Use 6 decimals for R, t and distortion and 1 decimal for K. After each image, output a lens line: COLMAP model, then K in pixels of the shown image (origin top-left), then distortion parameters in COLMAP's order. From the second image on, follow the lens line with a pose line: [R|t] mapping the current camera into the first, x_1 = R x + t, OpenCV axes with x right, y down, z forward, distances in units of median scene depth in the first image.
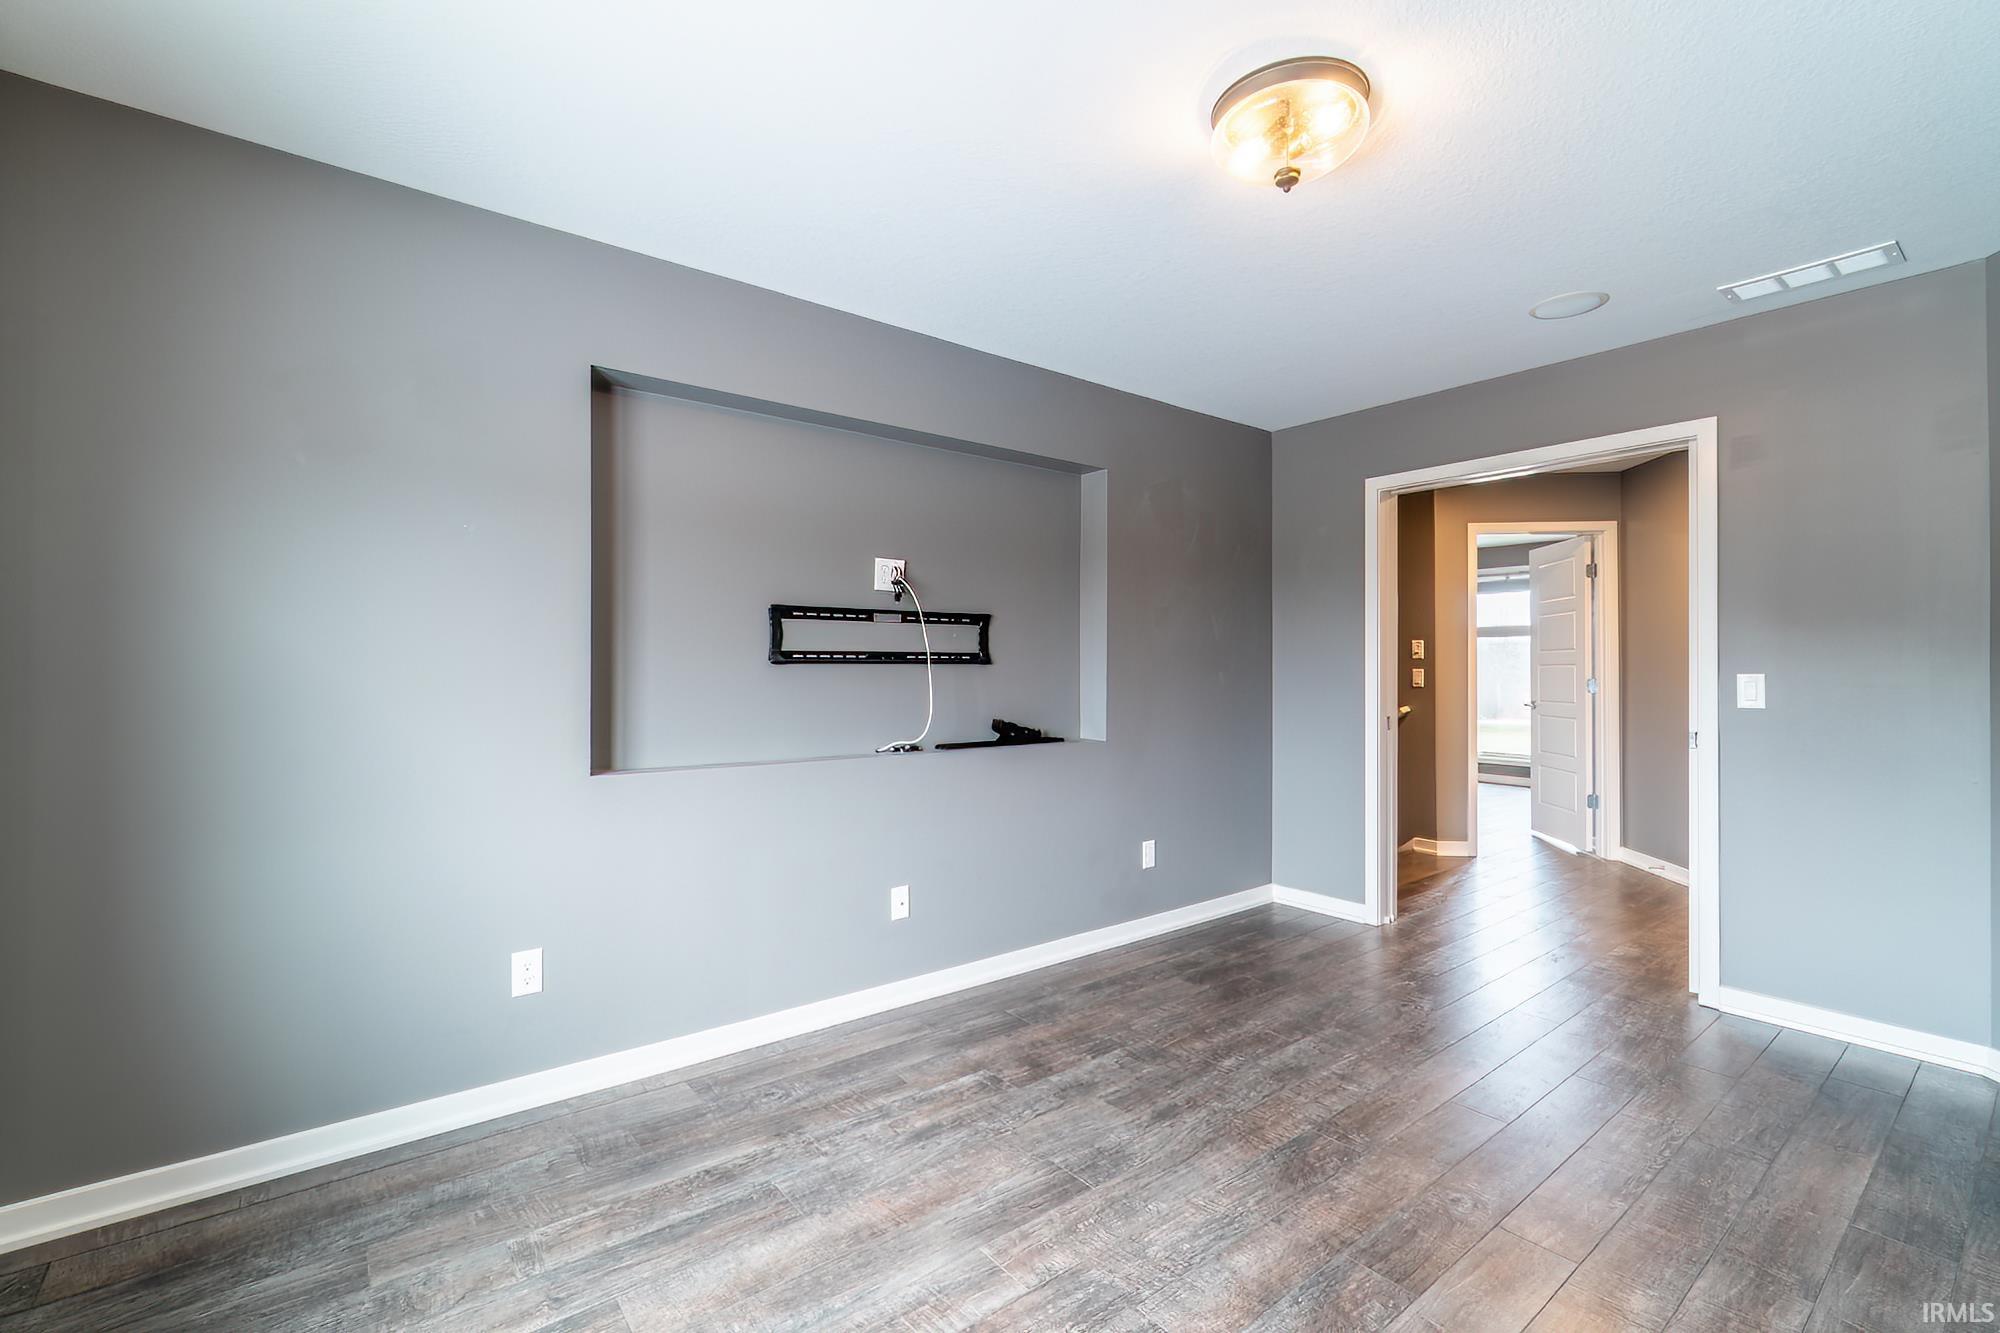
lens RADIAL K [[887.7, 0, 993.7], [0, 887.7, 656.0], [0, 0, 1]] dist [-0.008668, 0.002078]
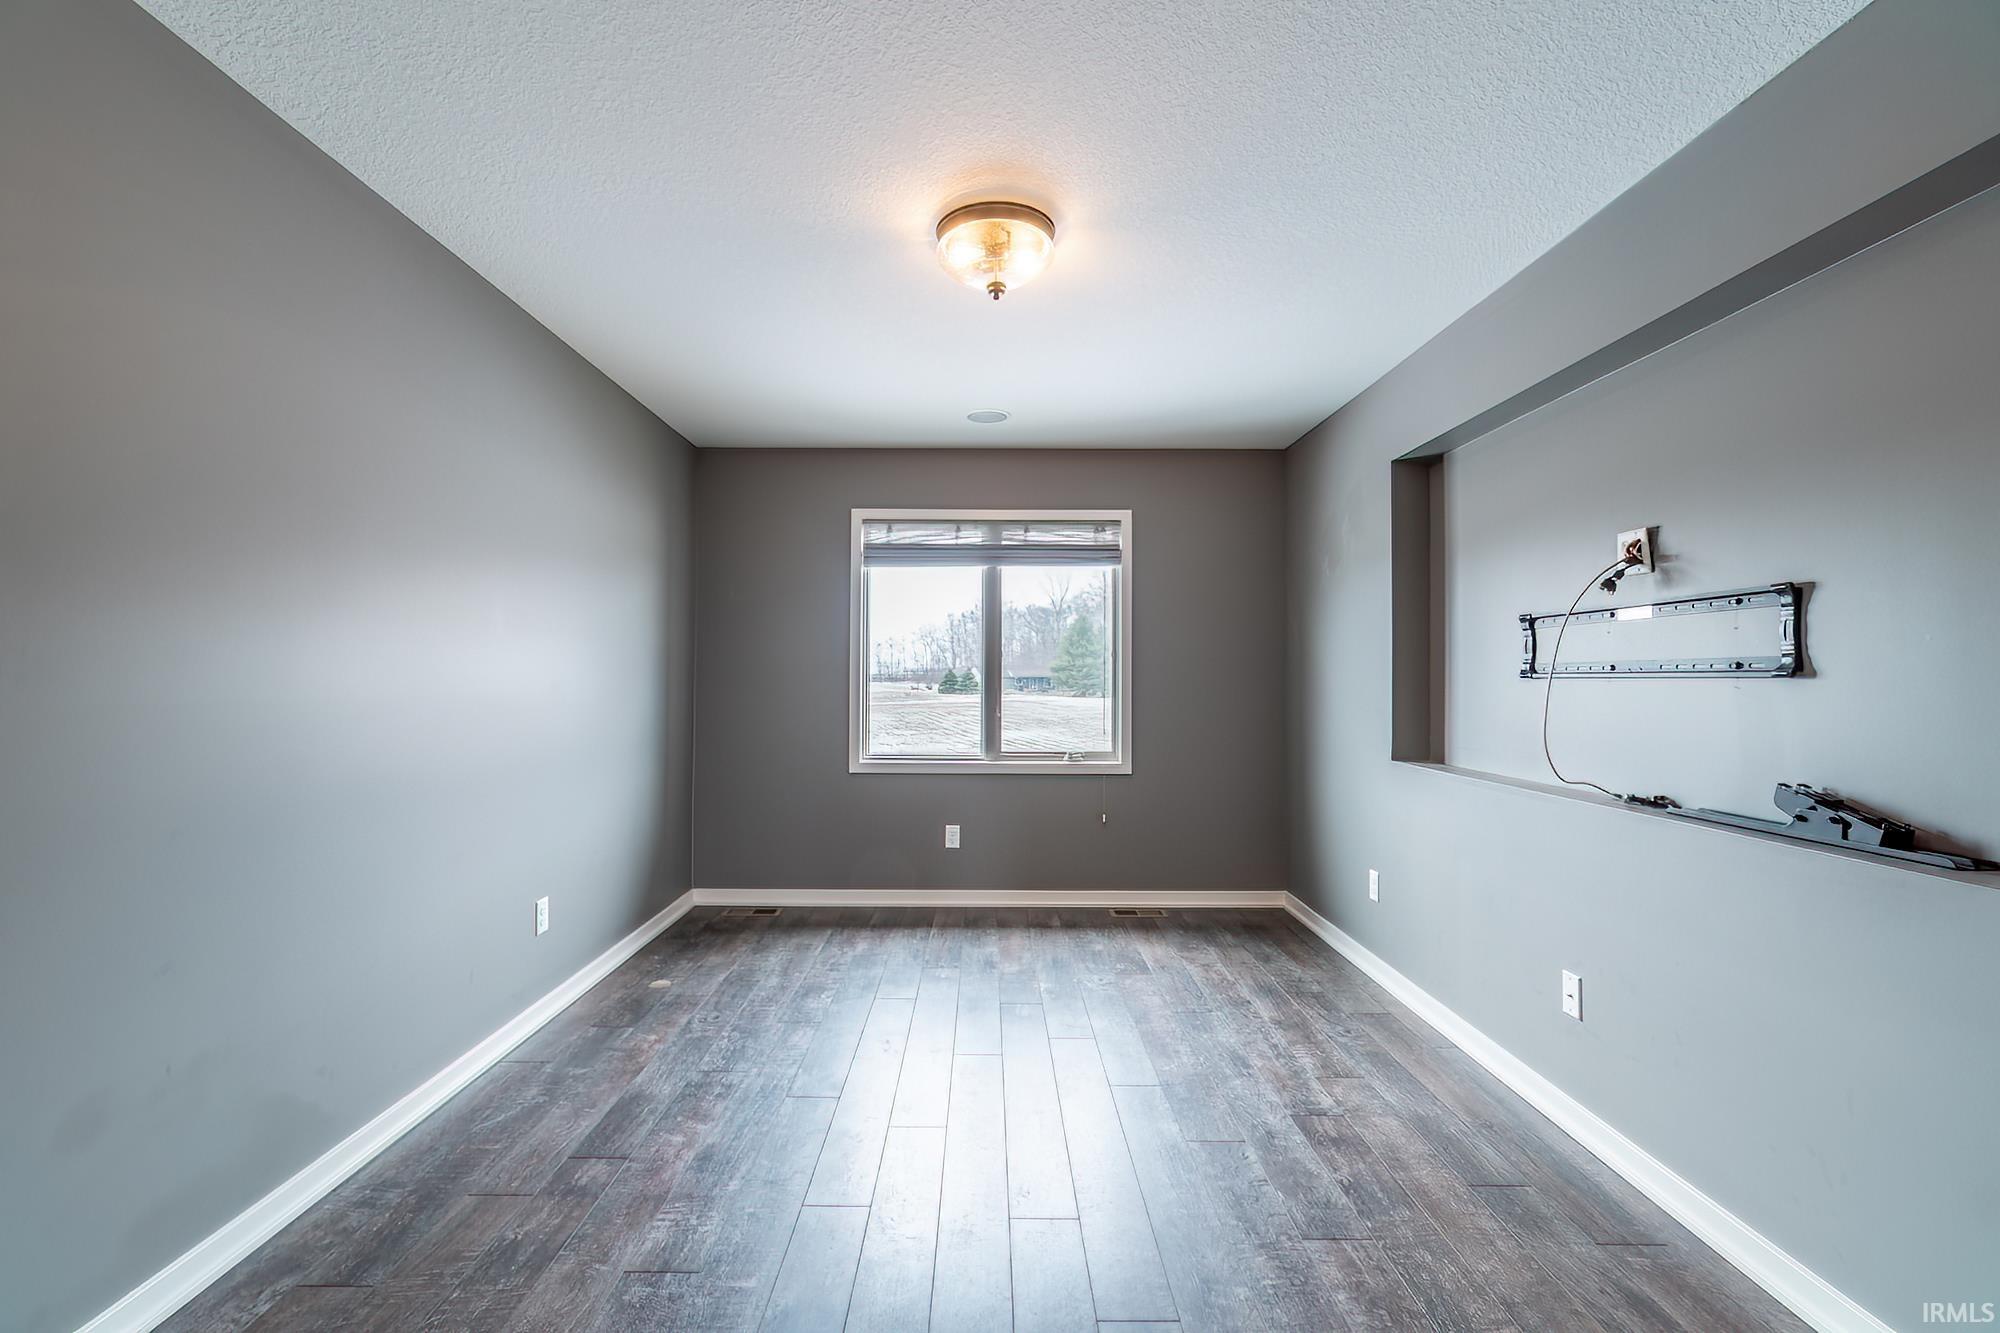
lens RADIAL K [[887.7, 0, 995.5], [0, 887.7, 669.4], [0, 0, 1]] dist [-0.008668, 0.002078]
pose [[-0.625200, -0.017976, -0.780257, 0.965179], [-0.003253, 0.999786, -0.020426, 0.022603], [0.780458, -0.010232, -0.625125, 1.325883]]
